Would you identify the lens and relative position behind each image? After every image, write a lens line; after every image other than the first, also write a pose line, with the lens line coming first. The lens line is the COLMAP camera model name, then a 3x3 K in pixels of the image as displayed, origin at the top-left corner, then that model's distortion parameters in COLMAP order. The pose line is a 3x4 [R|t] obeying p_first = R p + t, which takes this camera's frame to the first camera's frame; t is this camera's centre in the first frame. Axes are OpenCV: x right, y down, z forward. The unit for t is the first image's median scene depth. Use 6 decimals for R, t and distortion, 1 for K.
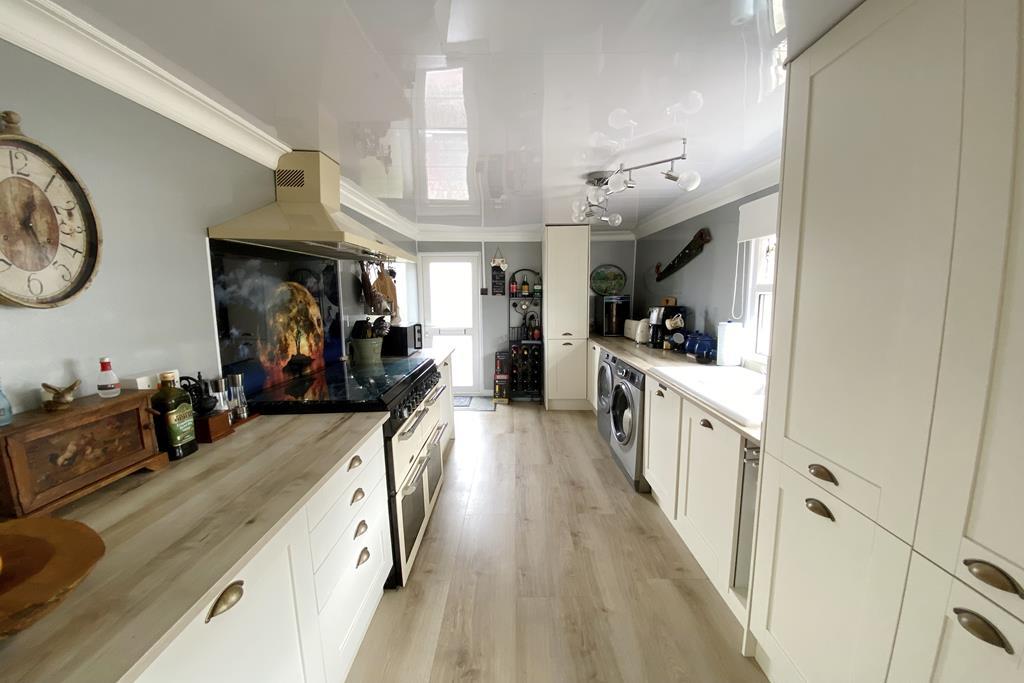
lens RADIAL K [[413.8, 0, 510.1], [0, 413.8, 343.7], [0, 0, 1]] dist [0.073335, -0.058285]
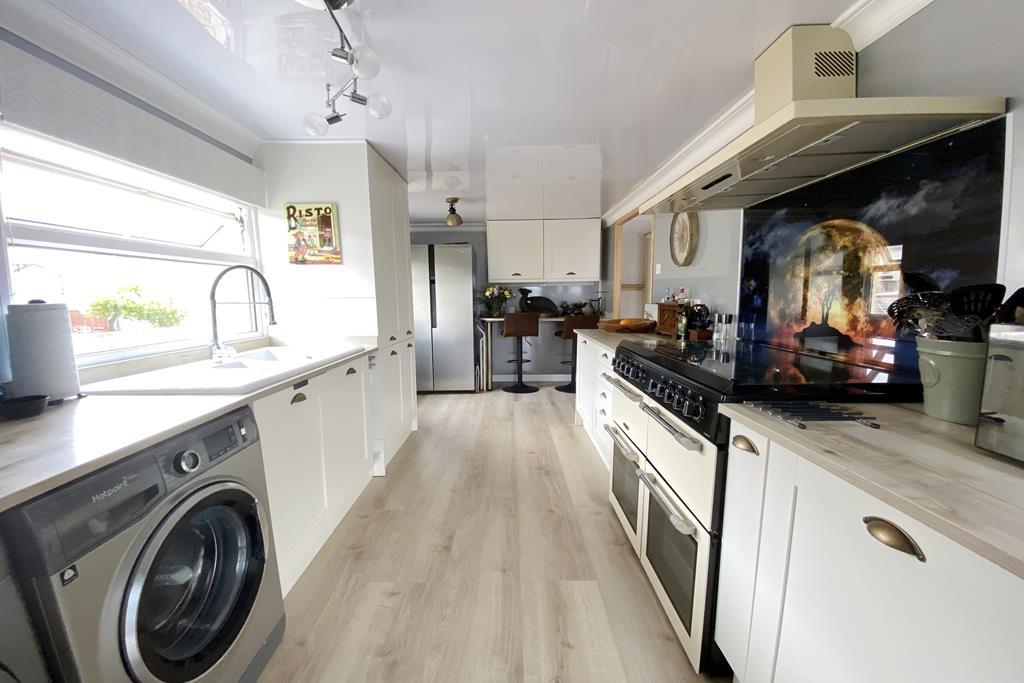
lens RADIAL K [[413.8, 0, 510.1], [0, 413.8, 343.7], [0, 0, 1]] dist [0.073335, -0.058285]
pose [[-0.999813, 0.018626, -0.005140, 0.019229], [0.016822, 0.969955, 0.242701, -0.085559], [0.009507, 0.242569, -0.970088, 1.158586]]
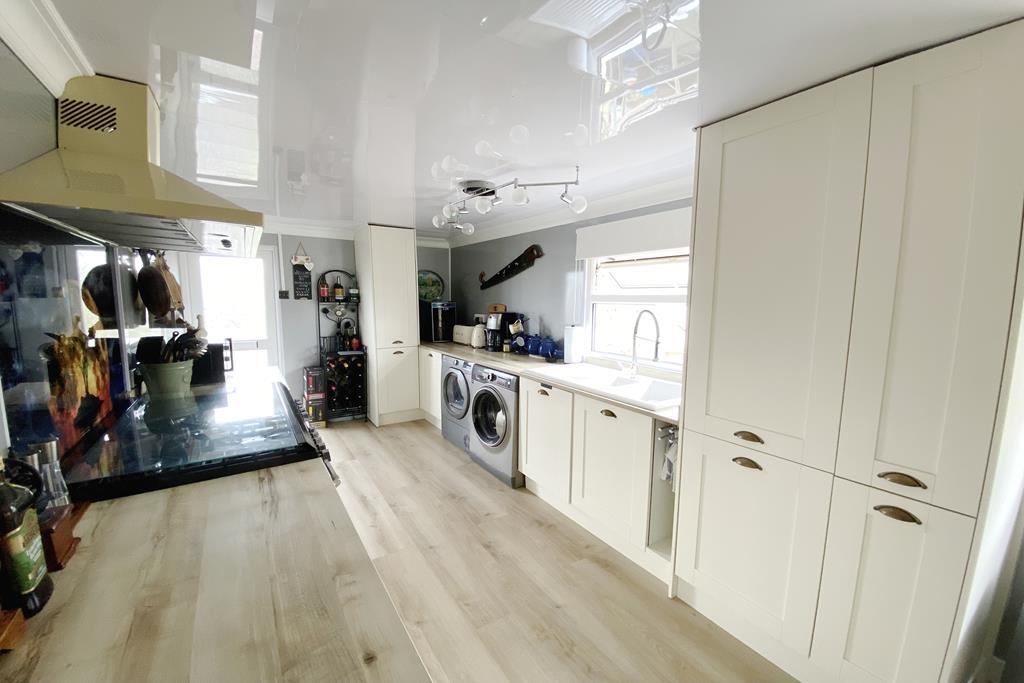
lens RADIAL K [[413.8, 0, 510.1], [0, 413.8, 343.7], [0, 0, 1]] dist [0.073335, -0.058285]
pose [[0.836516, -0.048104, 0.545827, -0.215574], [0.053777, 0.998537, 0.005583, -0.014446], [-0.545297, 0.024683, 0.837879, 0.093052]]
